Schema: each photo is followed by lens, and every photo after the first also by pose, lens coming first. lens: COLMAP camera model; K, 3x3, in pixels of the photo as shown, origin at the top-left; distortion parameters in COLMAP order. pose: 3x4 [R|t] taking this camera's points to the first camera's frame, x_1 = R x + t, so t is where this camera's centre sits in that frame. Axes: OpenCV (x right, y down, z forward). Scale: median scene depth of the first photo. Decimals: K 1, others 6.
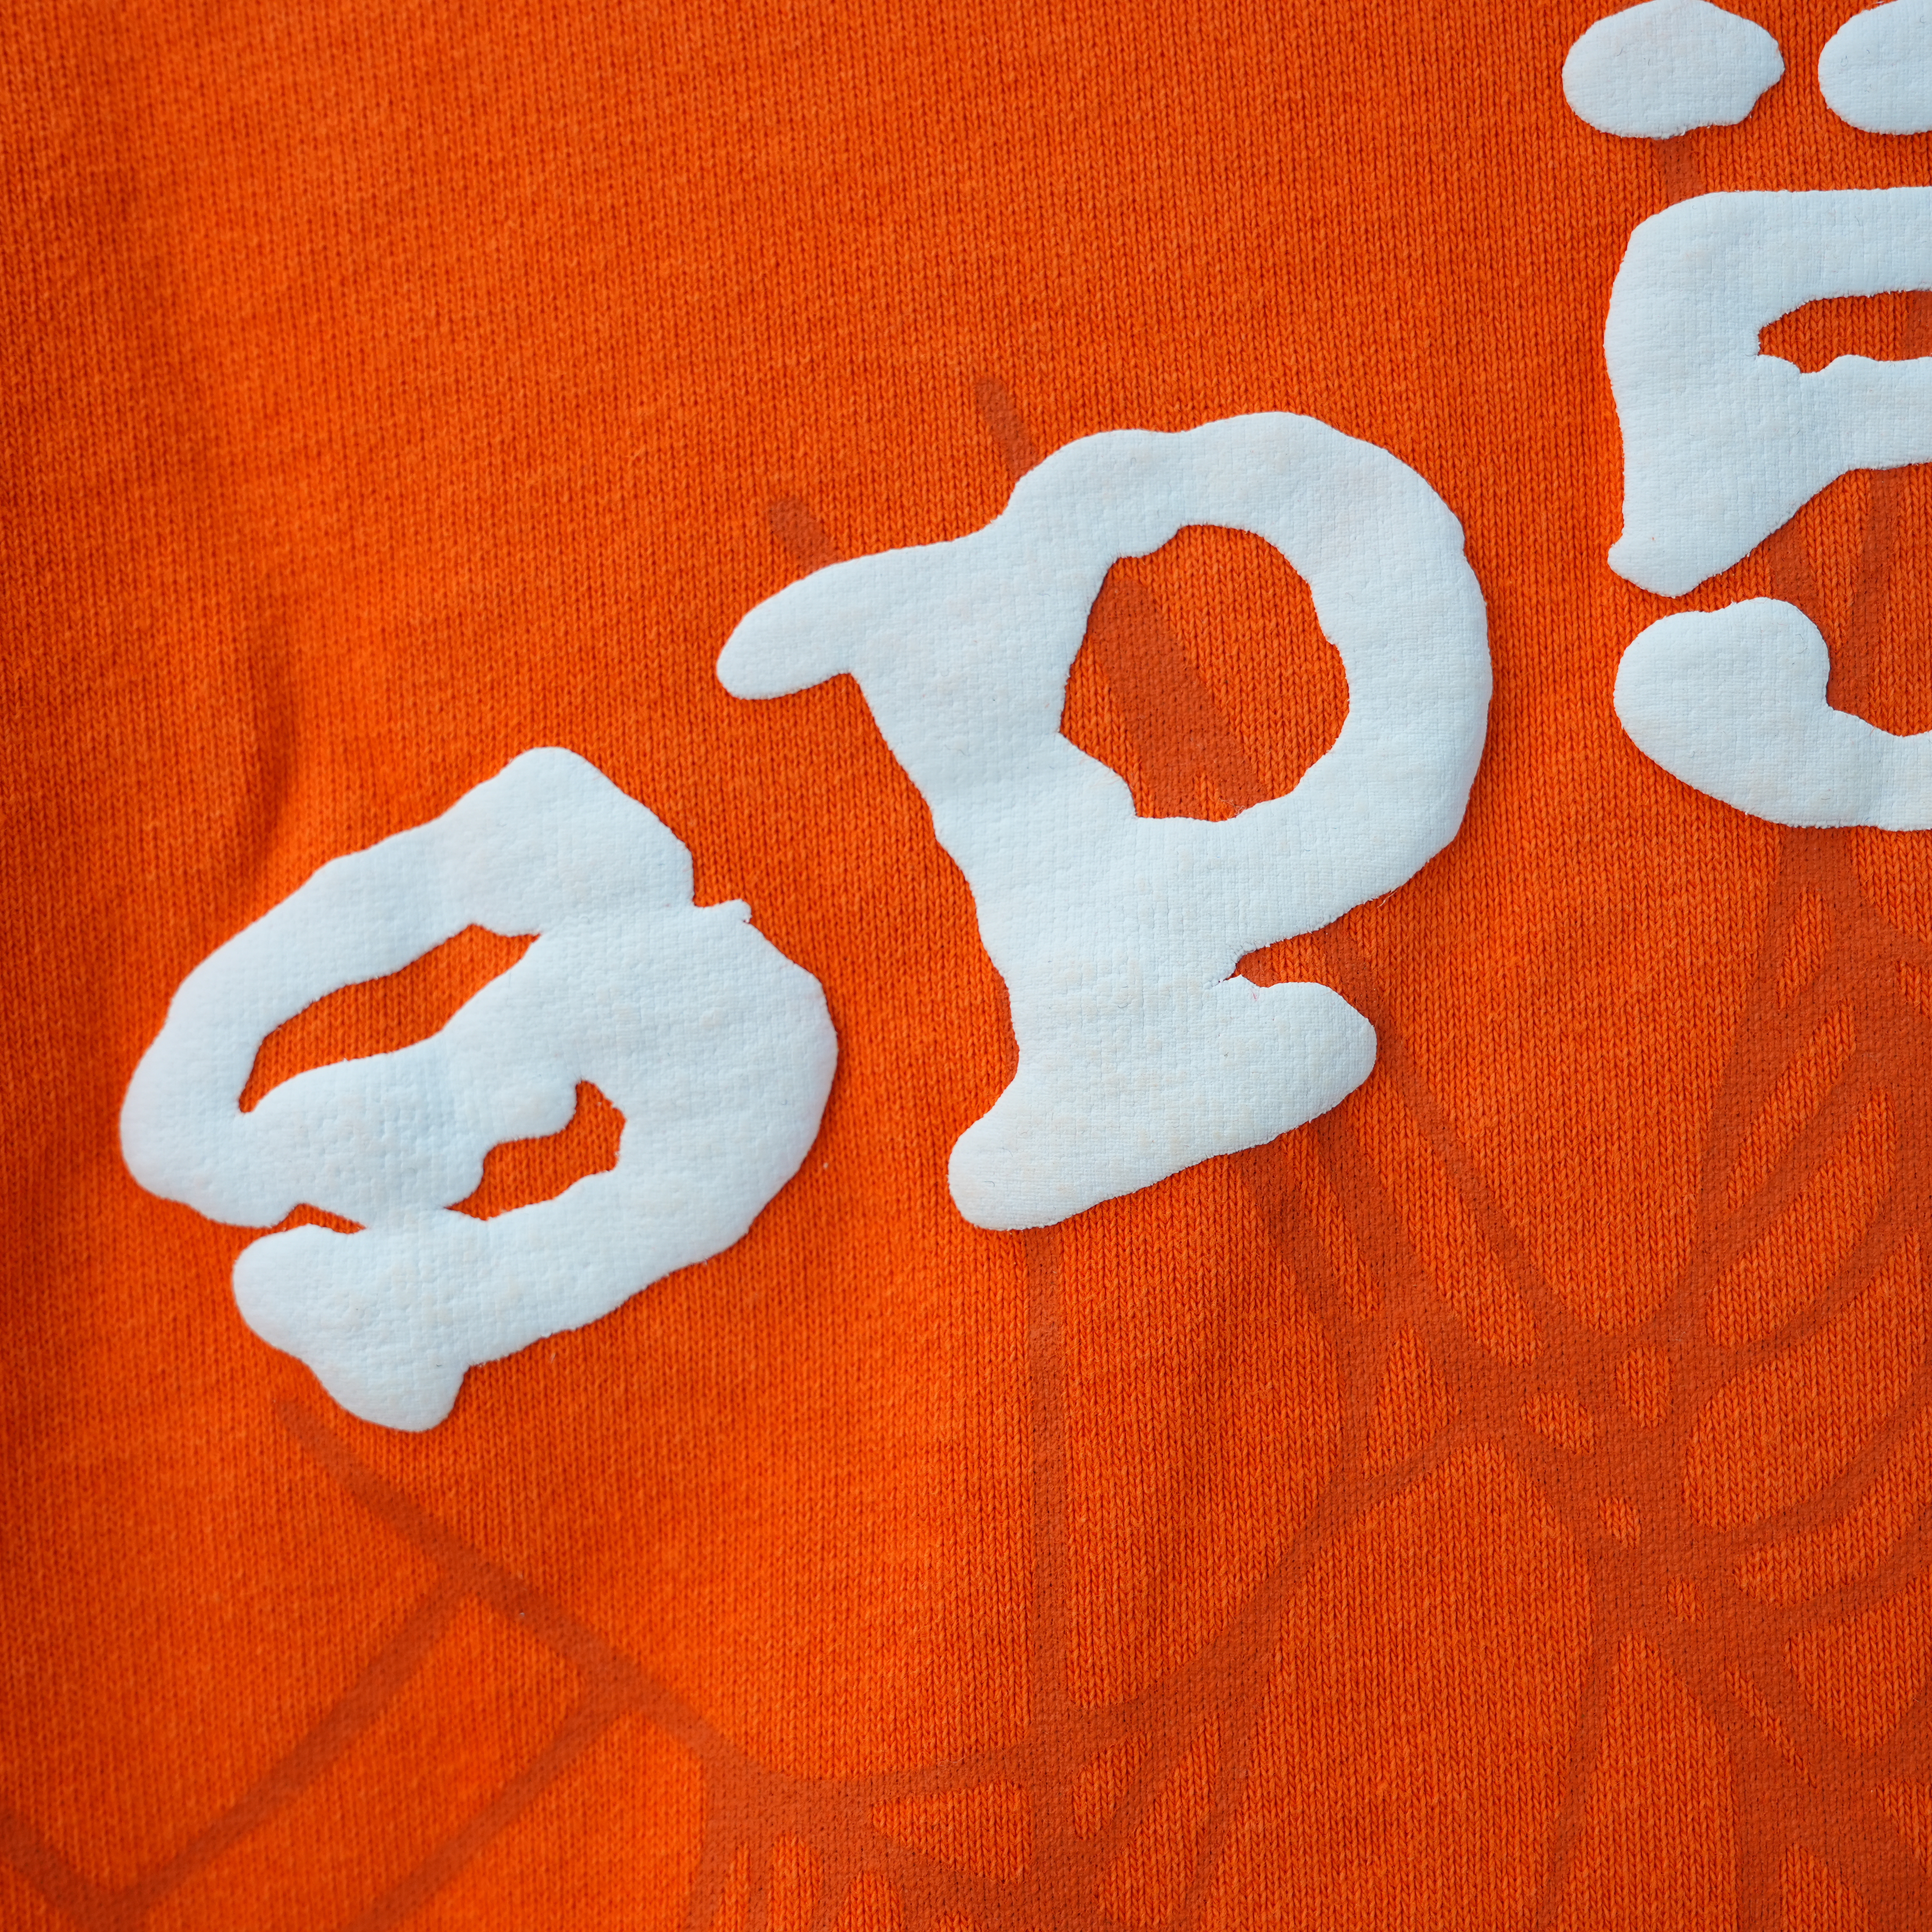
lens RADIAL K [[2931.6, 0, 967.7], [0, 2931.6, 963.7], [0, 0, 1]] dist [-0.005639, 0.000000]
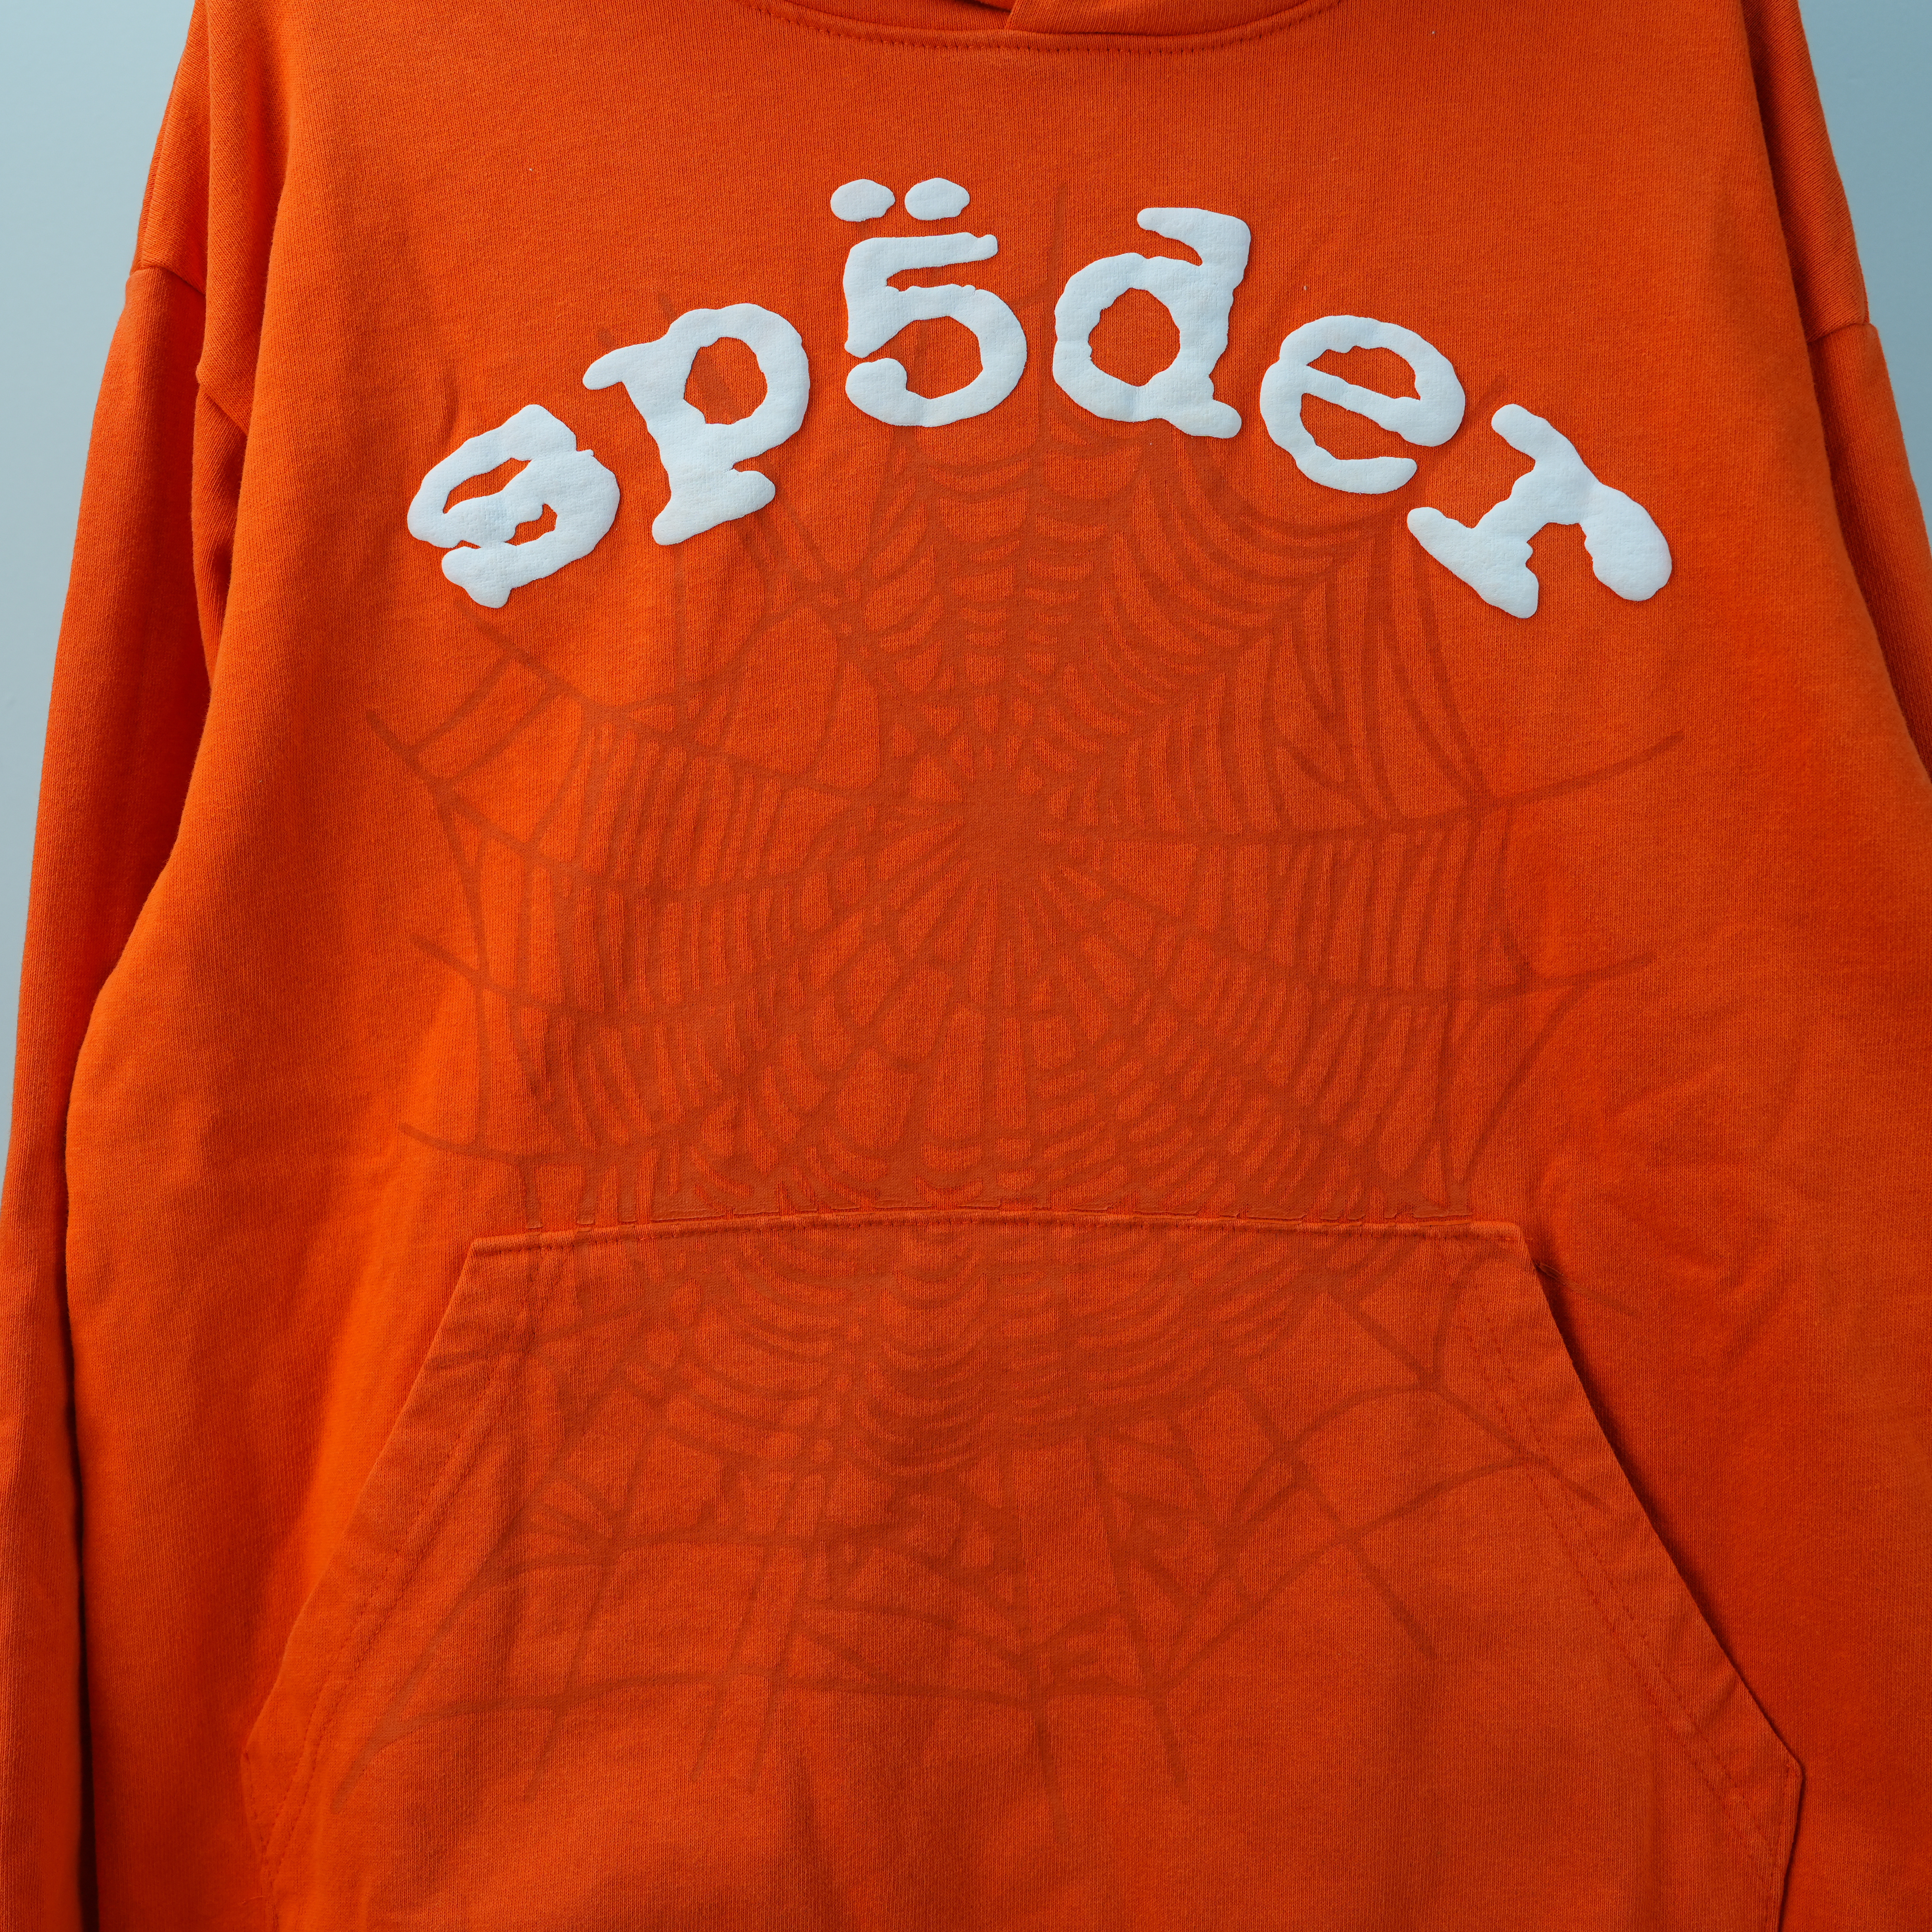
lens RADIAL K [[2931.6, 0, 983.5], [0, 2931.6, 961.3], [0, 0, 1]] dist [-0.005639, 0.000000]
pose [[0.999990, -0.002167, -0.003973, 0.390937], [0.002400, 0.998225, 0.059499, 0.370116], [0.003837, -0.059508, 0.998220, -2.426113]]
